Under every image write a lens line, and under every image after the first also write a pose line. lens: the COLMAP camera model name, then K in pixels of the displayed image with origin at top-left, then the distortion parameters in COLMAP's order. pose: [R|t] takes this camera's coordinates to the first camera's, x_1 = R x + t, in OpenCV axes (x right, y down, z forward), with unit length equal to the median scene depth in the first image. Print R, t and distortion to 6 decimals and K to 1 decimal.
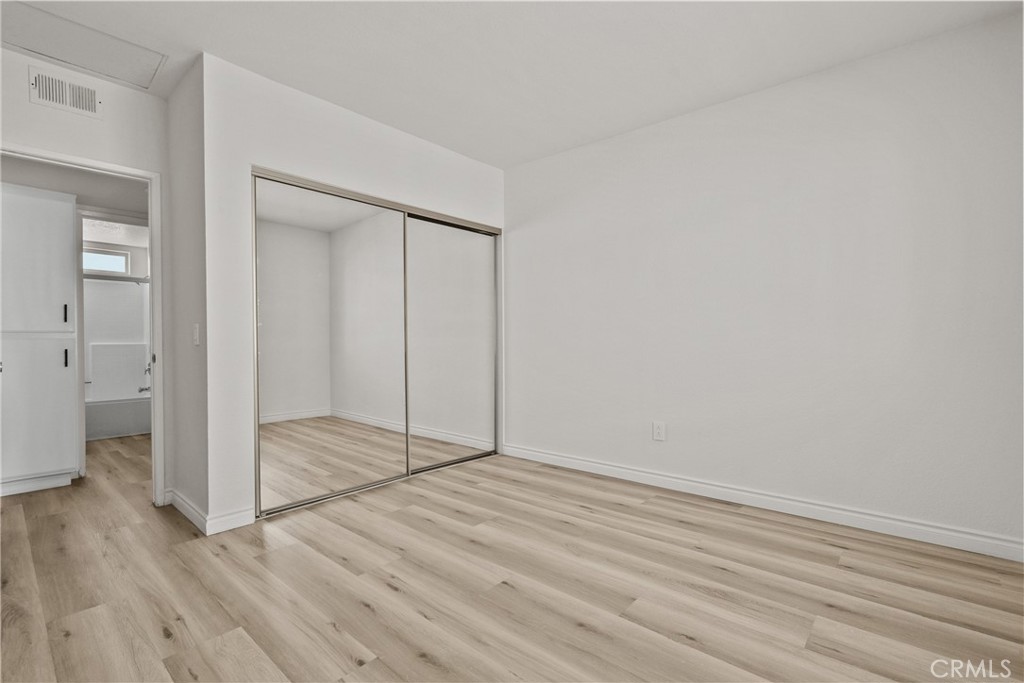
lens RADIAL K [[464.2, 0, 509.5], [0, 464.2, 346.2], [0, 0, 1]] dist [-0.005810, 0.002400]
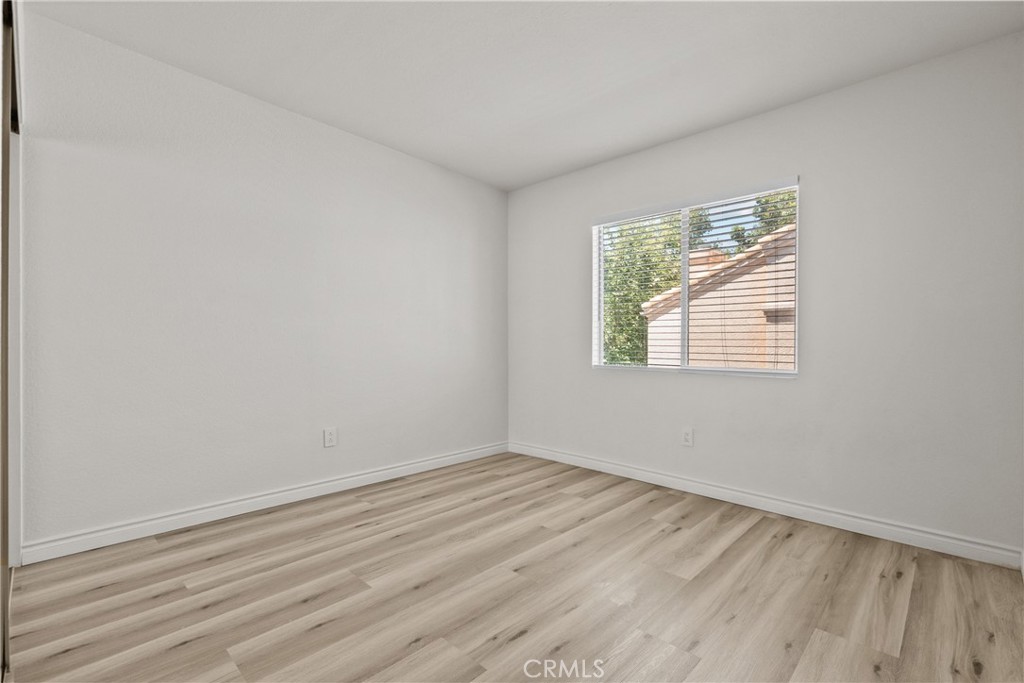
lens RADIAL K [[464.2, 0, 509.5], [0, 464.2, 346.2], [0, 0, 1]] dist [-0.005810, 0.002400]
pose [[0.036181, 0.005969, 0.999327, -0.810063], [0.003662, 0.999975, -0.006105, -0.004031], [-0.999339, 0.003880, 0.036159, 0.721047]]
